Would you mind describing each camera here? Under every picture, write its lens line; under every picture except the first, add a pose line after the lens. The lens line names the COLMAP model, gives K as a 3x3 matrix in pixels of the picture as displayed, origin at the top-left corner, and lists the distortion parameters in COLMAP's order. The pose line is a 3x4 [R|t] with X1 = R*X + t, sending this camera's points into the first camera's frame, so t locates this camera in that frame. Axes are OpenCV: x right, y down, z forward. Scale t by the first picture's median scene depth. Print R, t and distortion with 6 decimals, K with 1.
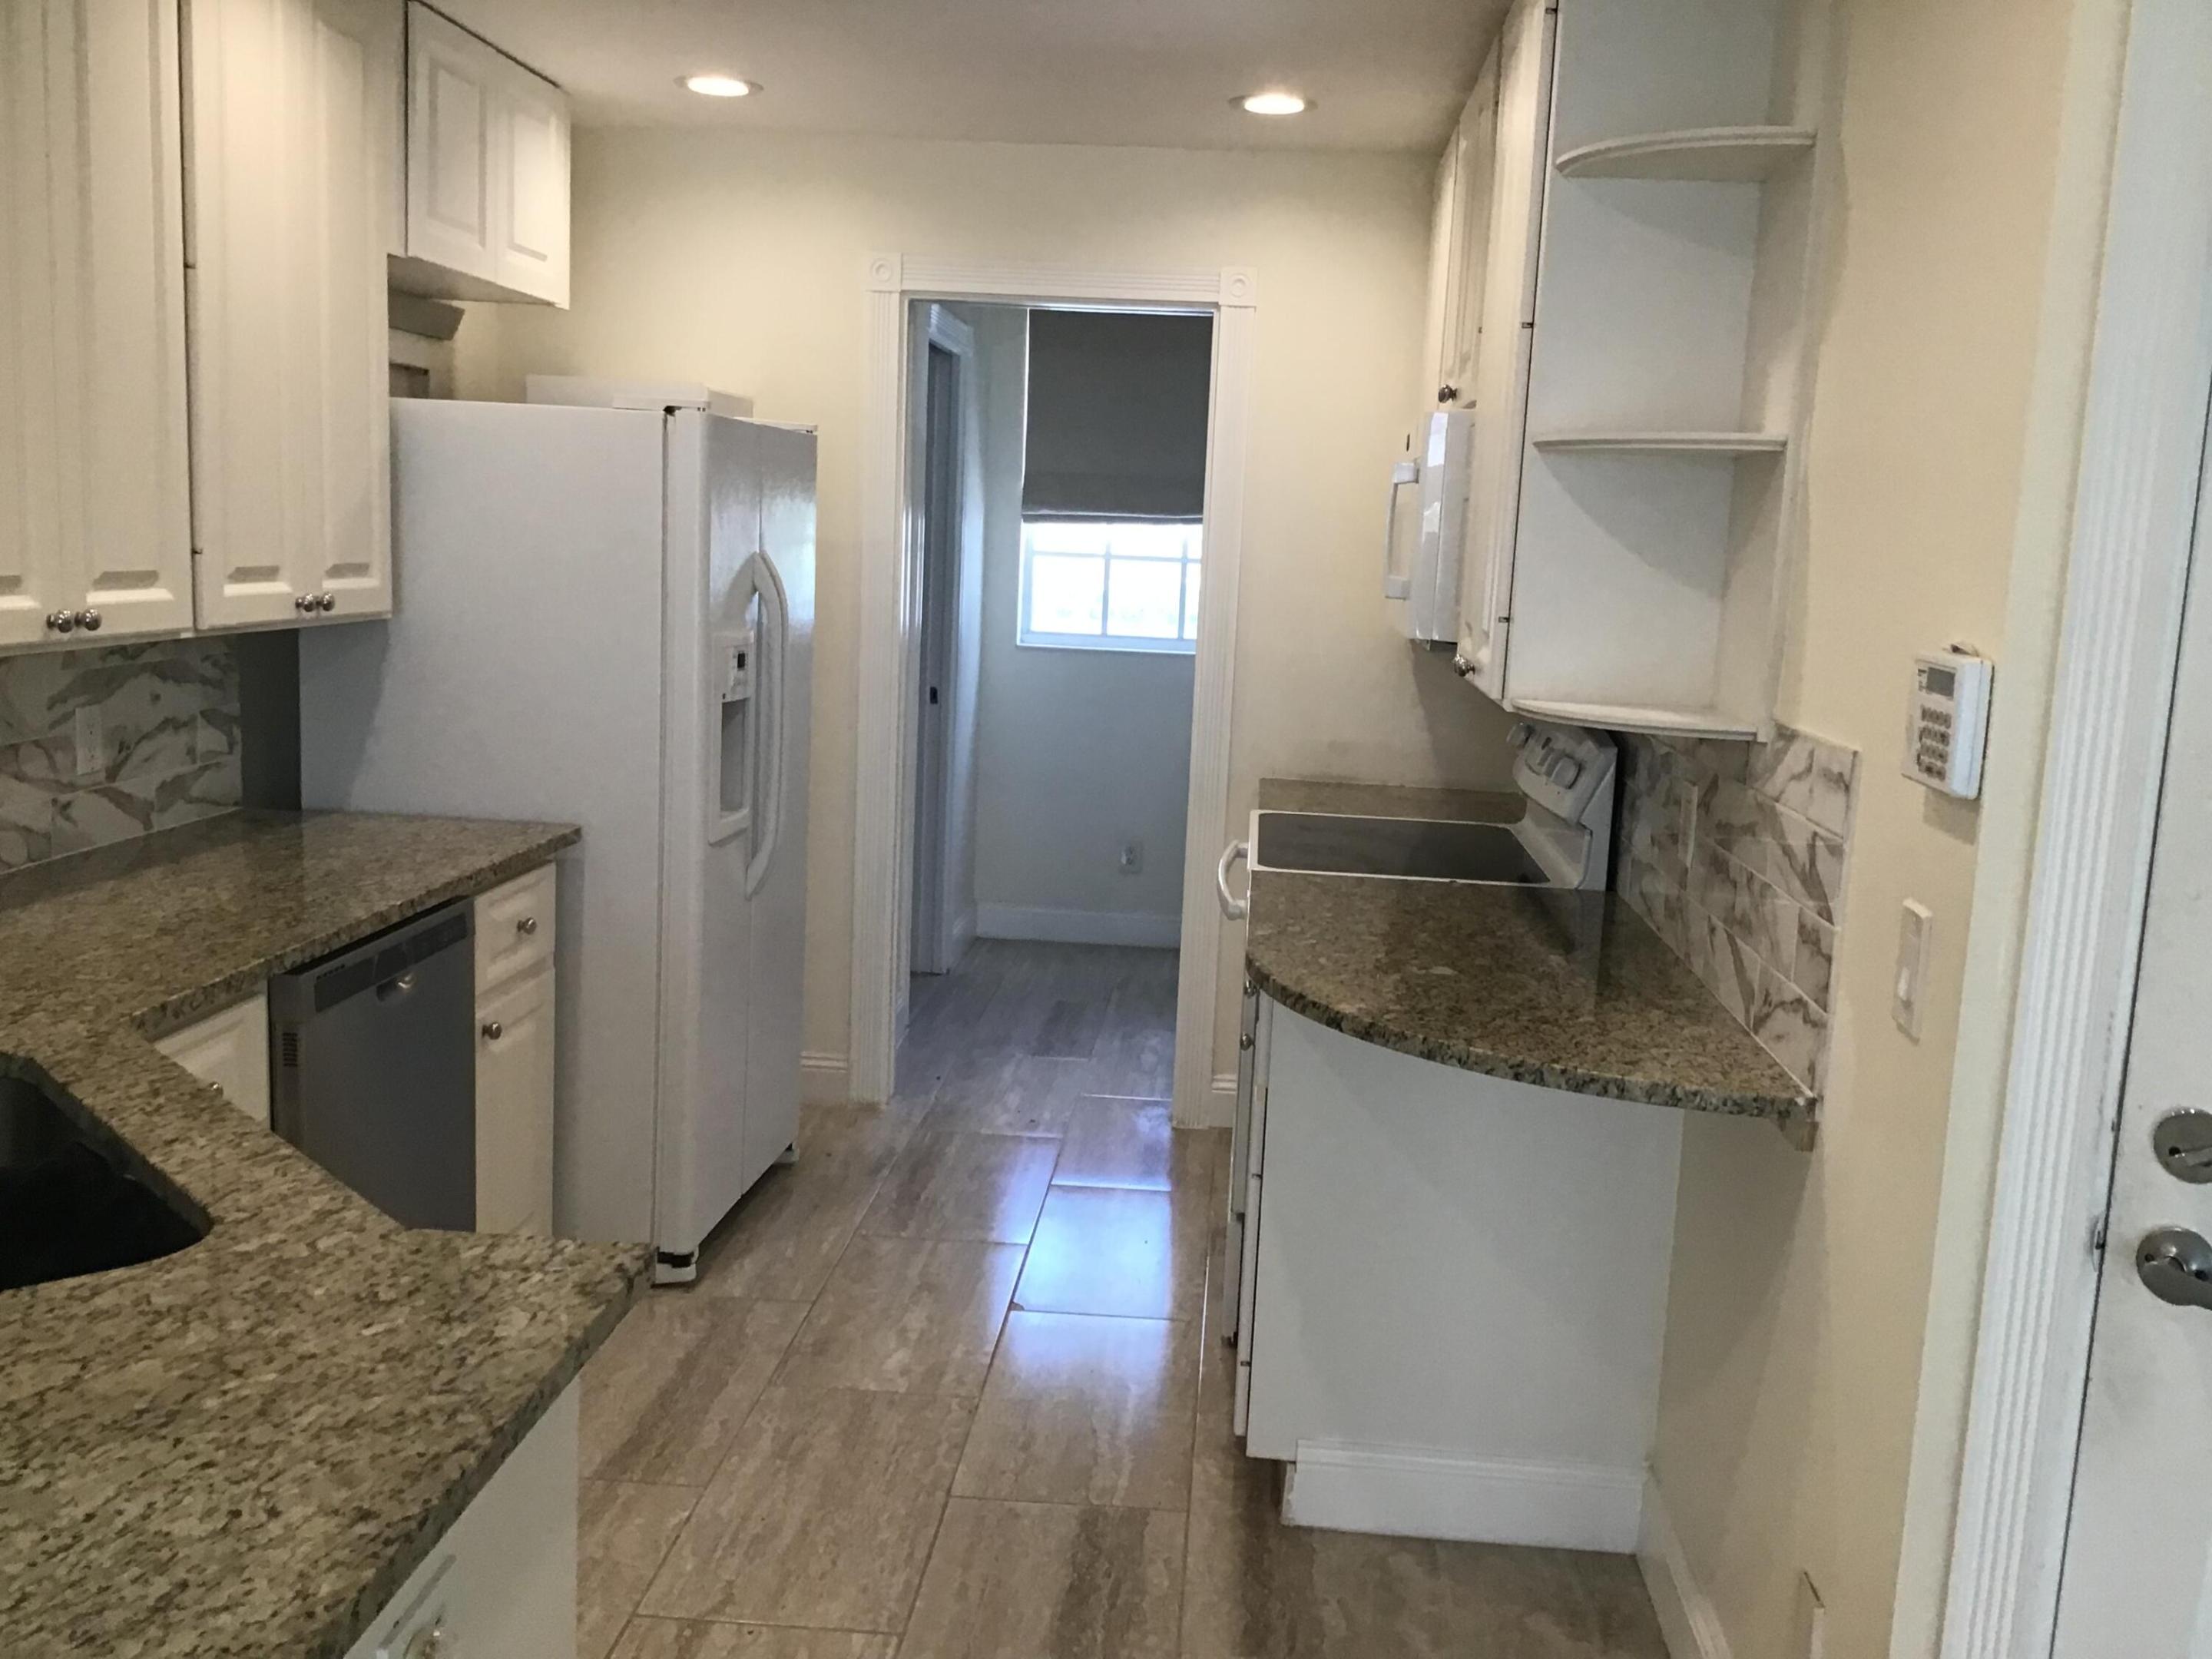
lens RADIAL K [[2015.0, 0, 1045.8], [0, 2015.0, 836.5], [0, 0, 1]] dist [0.069325, -0.117192]
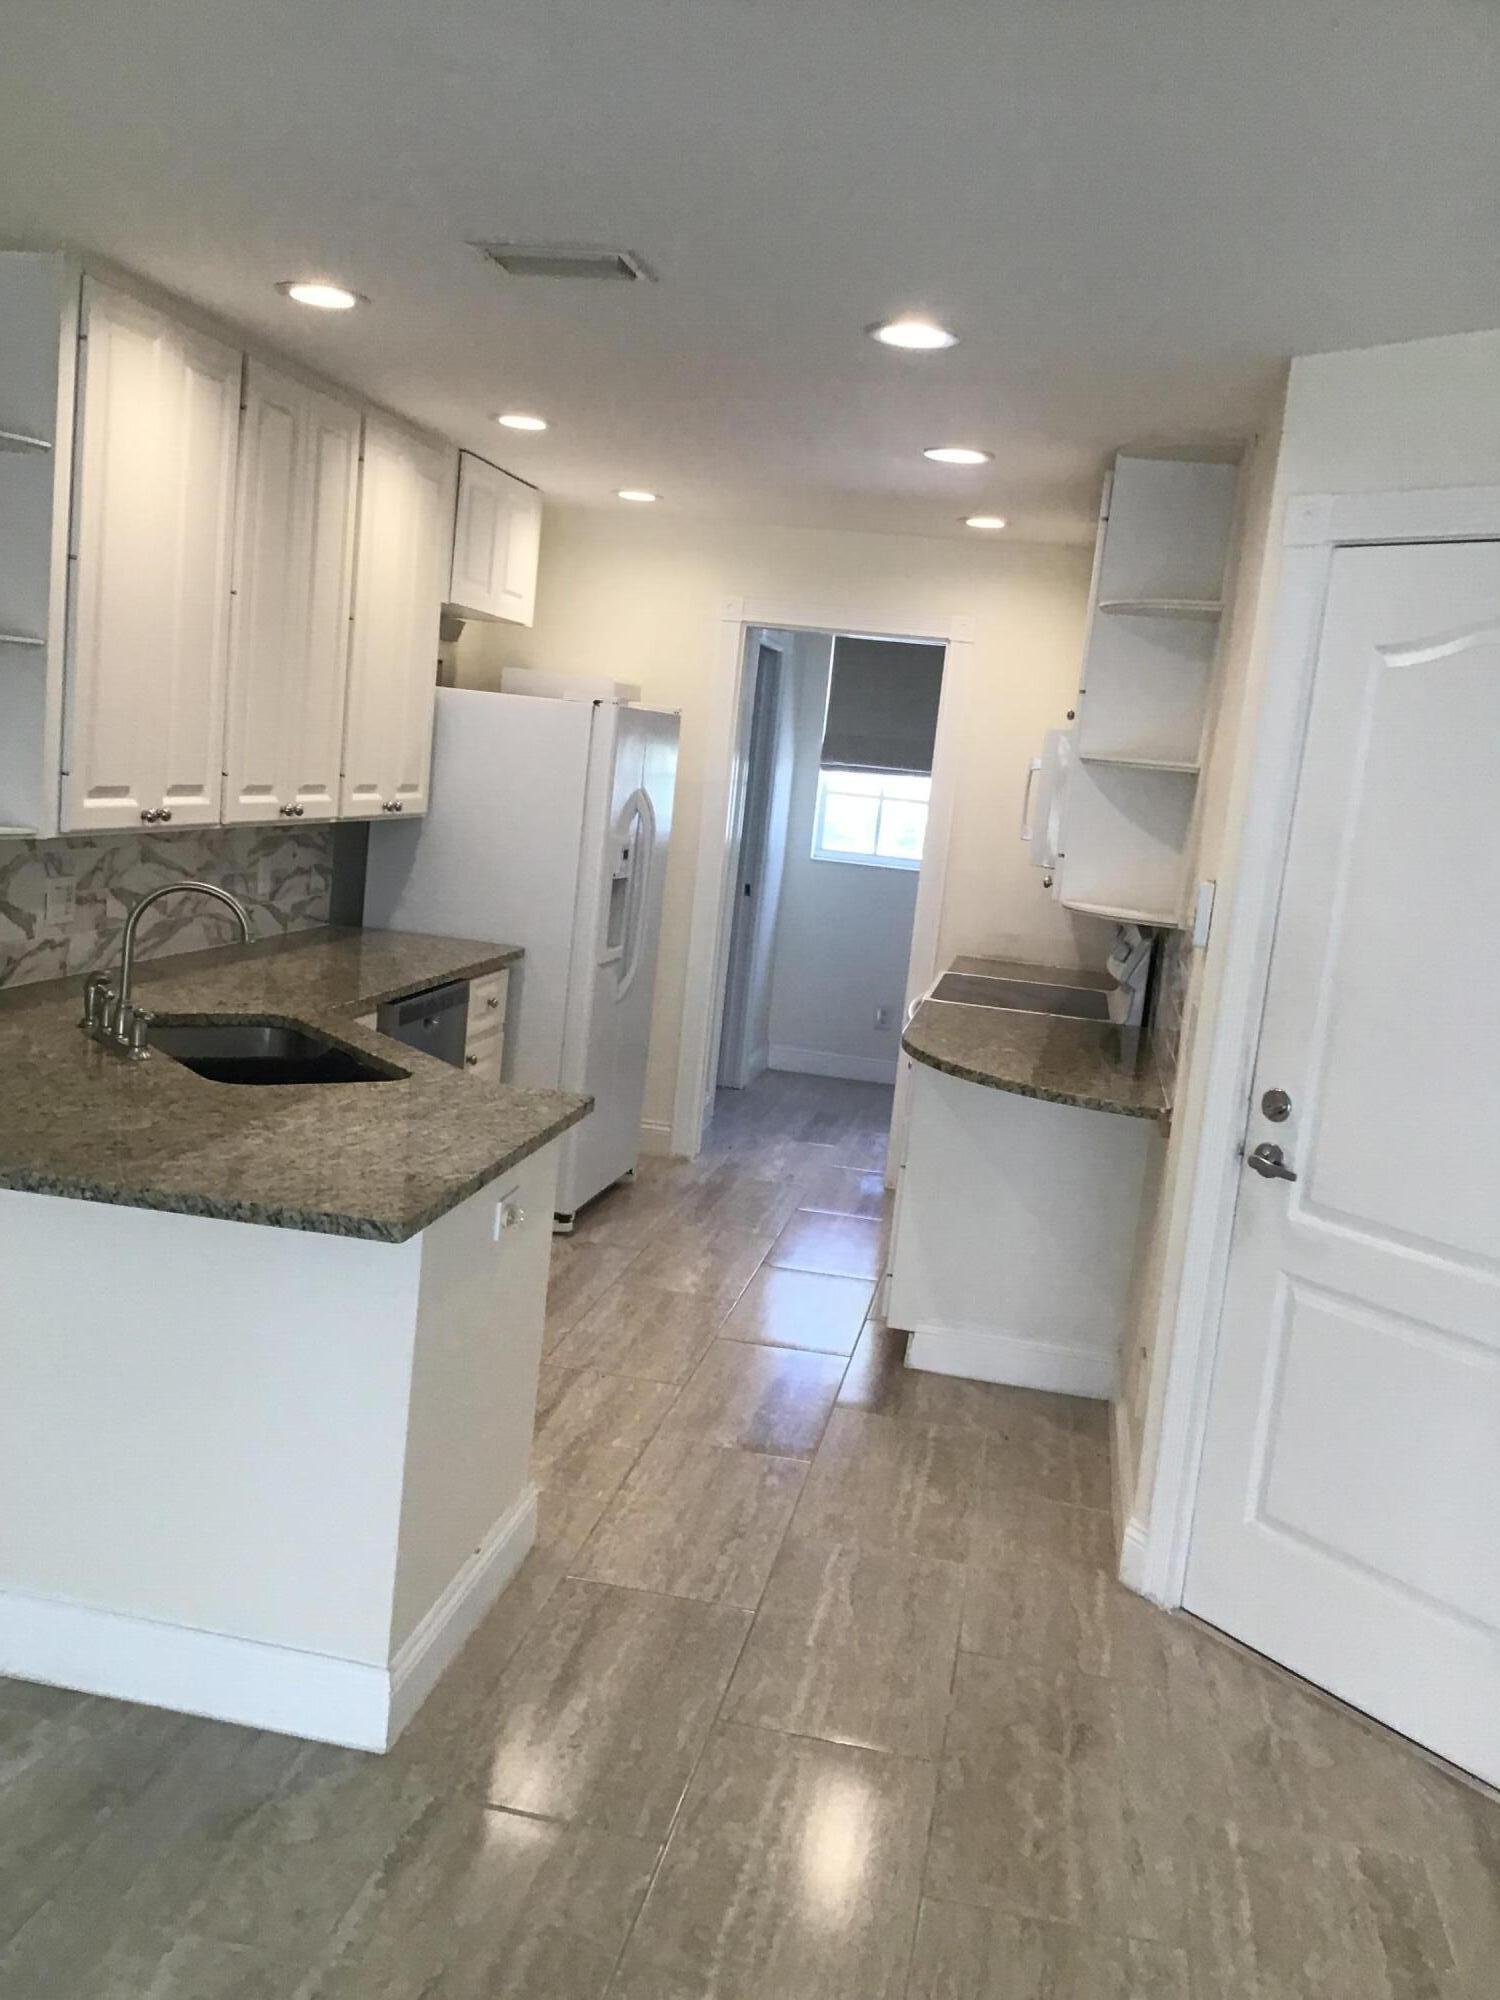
lens RADIAL K [[1821.9, 0, 657.5], [0, 1821.9, 1047.4], [0, 0, 1]] dist [0.069325, -0.117192]
pose [[0.991742, 0.072705, -0.105649, 0.047605], [-0.071762, 0.997341, 0.012706, 0.054835], [0.106291, -0.005019, 0.994322, -0.533614]]
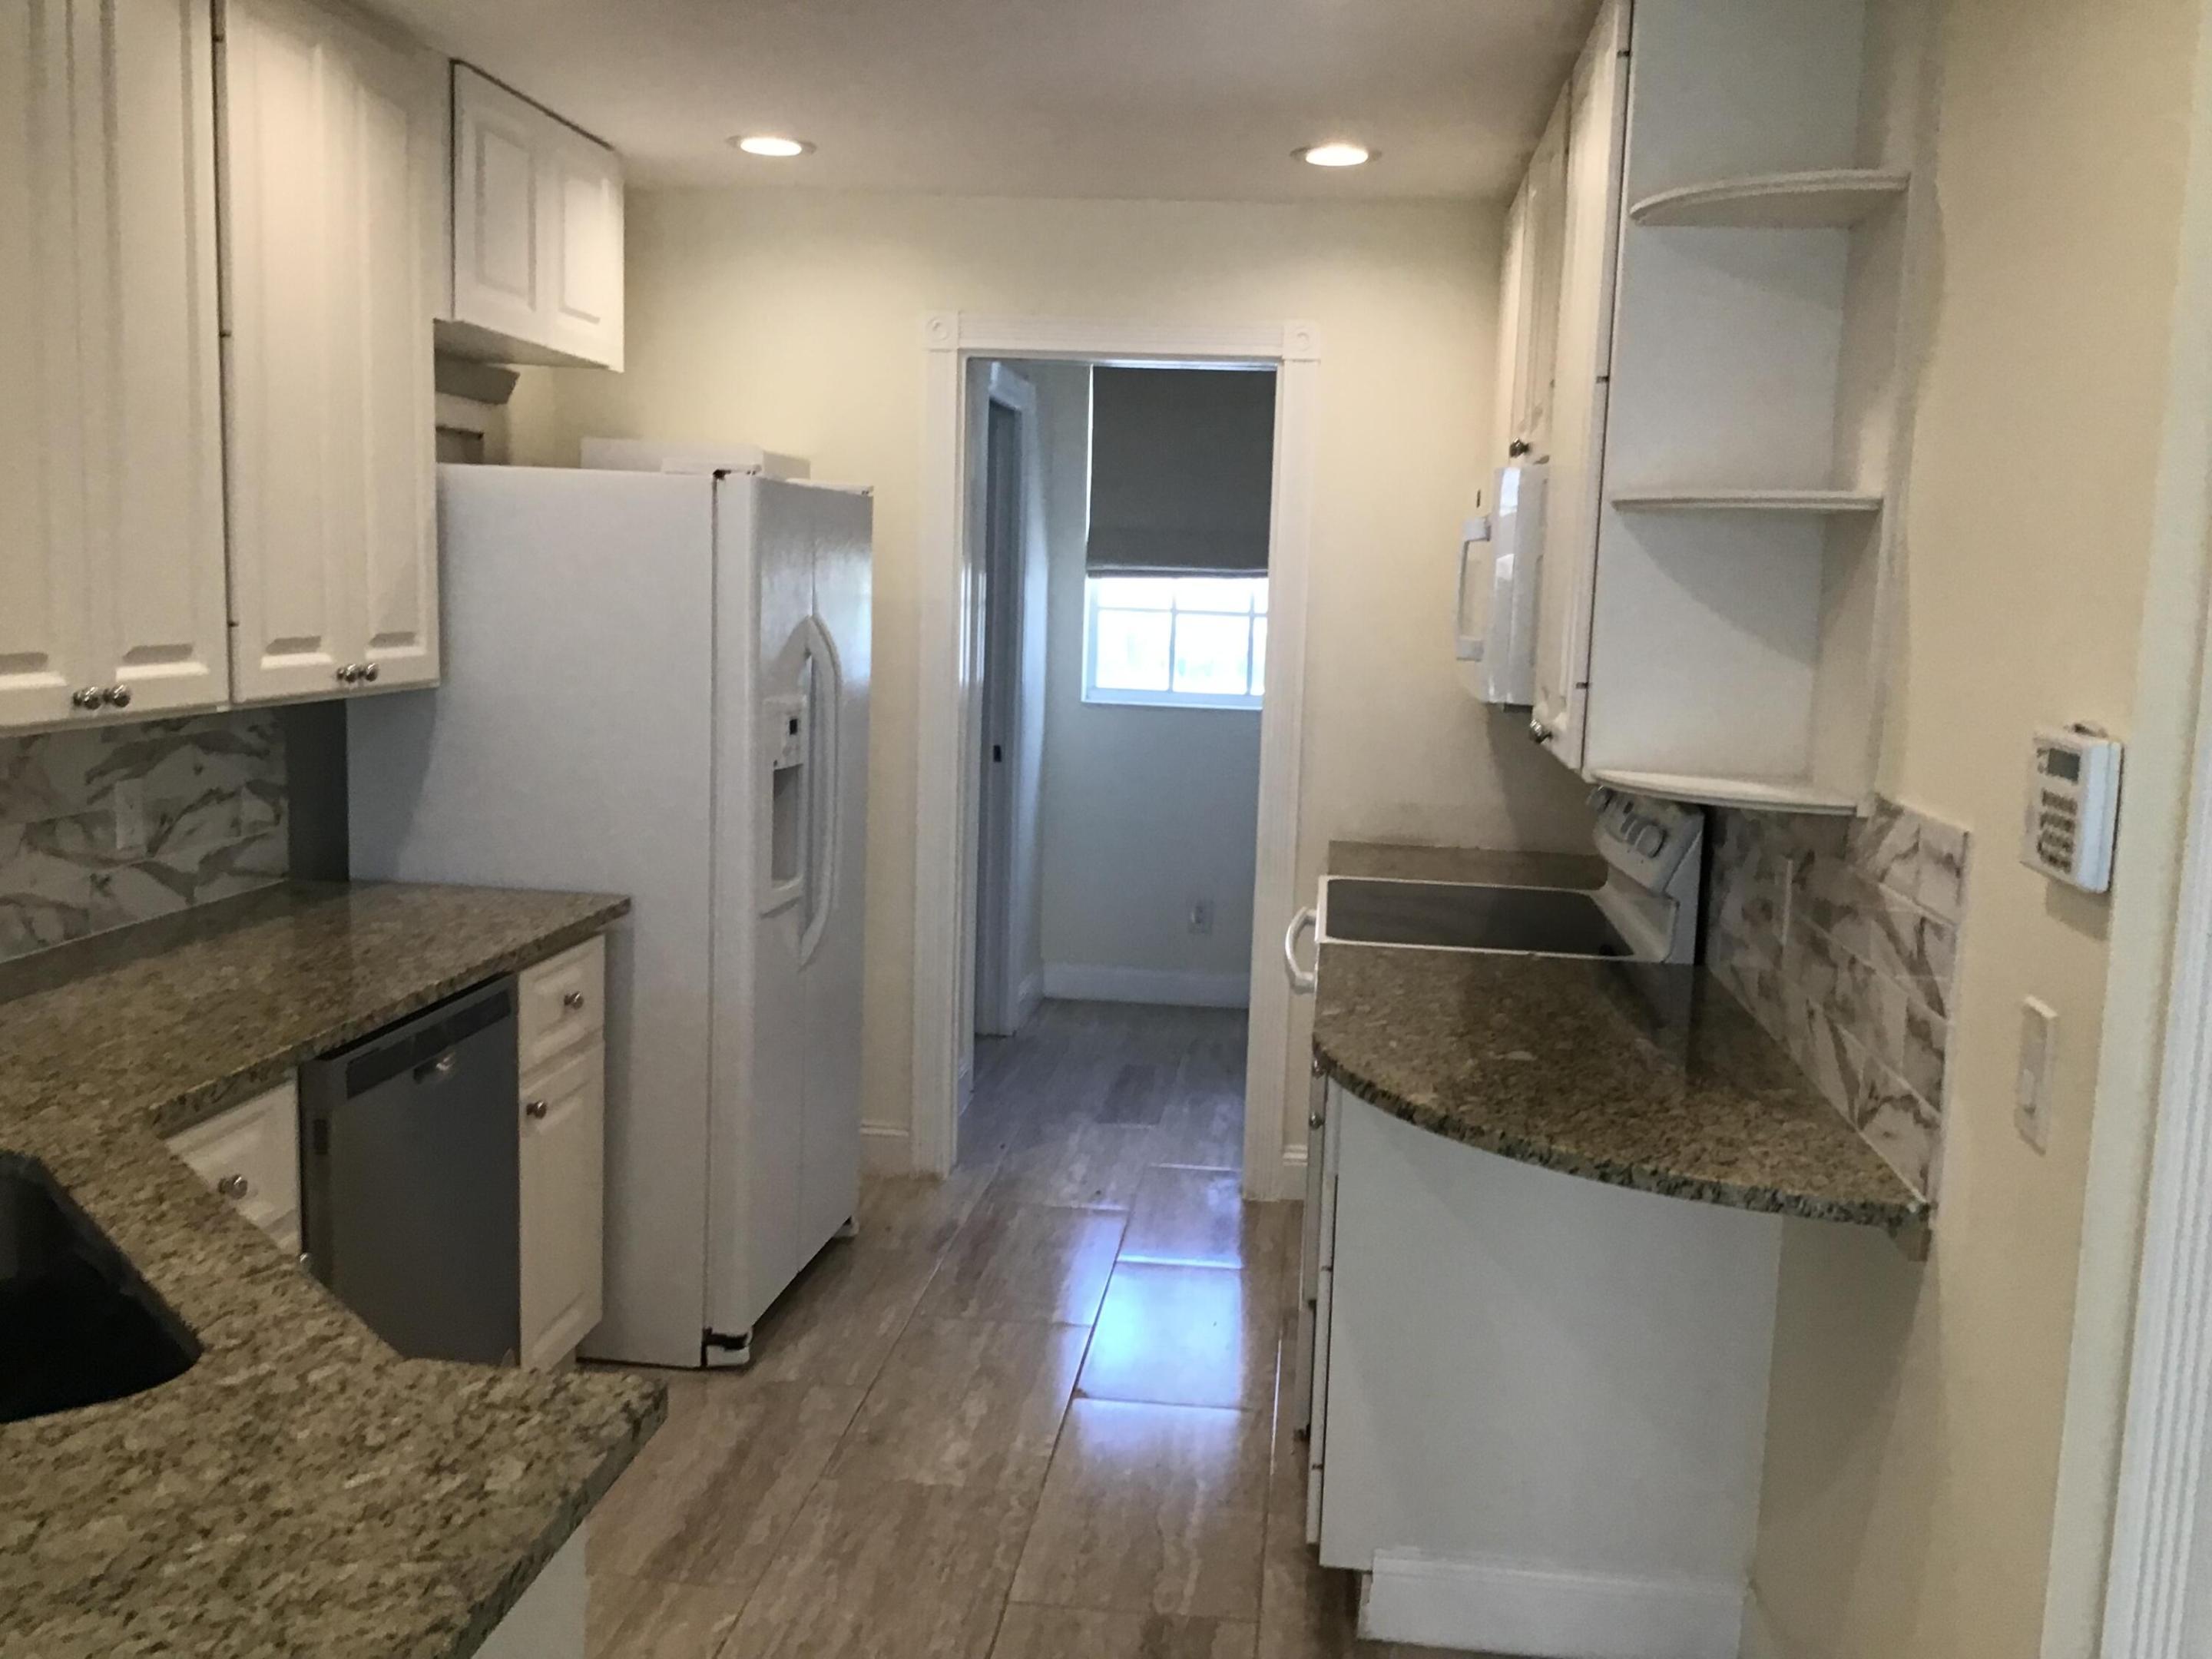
lens RADIAL K [[2015.0, 0, 1053.5], [0, 2015.0, 810.7], [0, 0, 1]] dist [0.069325, -0.117192]
pose [[0.999443, -0.004387, -0.033073, 0.007407], [0.003182, 0.999332, -0.036409, -0.011504], [0.033210, 0.036284, 0.998790, 0.034327]]
